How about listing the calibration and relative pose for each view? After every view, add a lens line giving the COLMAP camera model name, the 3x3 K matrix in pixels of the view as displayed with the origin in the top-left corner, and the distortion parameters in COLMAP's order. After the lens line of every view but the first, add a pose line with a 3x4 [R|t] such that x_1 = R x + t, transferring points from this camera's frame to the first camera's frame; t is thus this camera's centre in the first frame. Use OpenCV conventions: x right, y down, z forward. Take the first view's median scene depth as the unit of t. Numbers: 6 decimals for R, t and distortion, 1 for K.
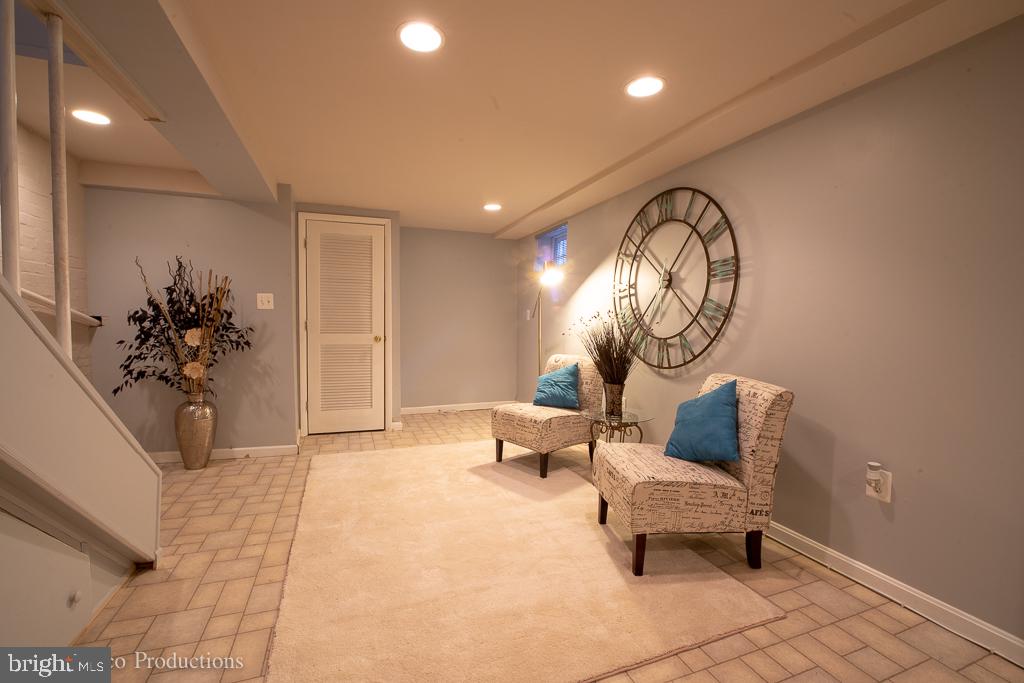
lens RADIAL K [[439.8, 0, 506.9], [0, 439.8, 339.9], [0, 0, 1]] dist [-0.016177, 0.001487]
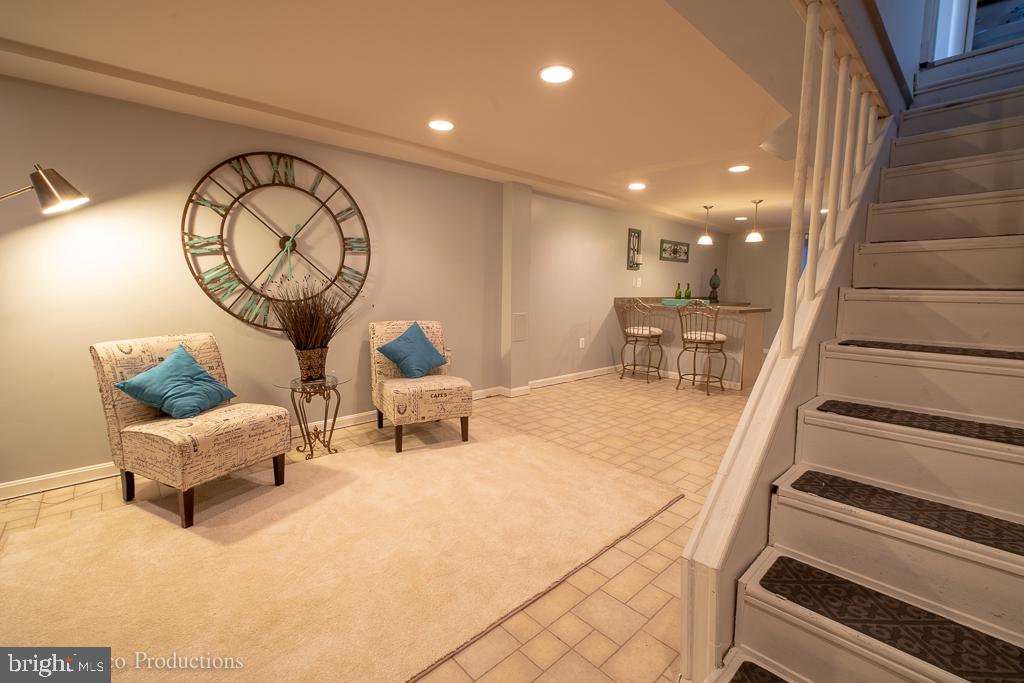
lens RADIAL K [[440.2, 0, 510.4], [0, 440.2, 325.1], [0, 0, 1]] dist [-0.015394, 0.000234]
pose [[-0.379693, -0.101968, 0.919476, -0.857955], [0.022002, 0.992631, 0.119166, -0.063611], [-0.924851, 0.065477, -0.374651, 0.992463]]
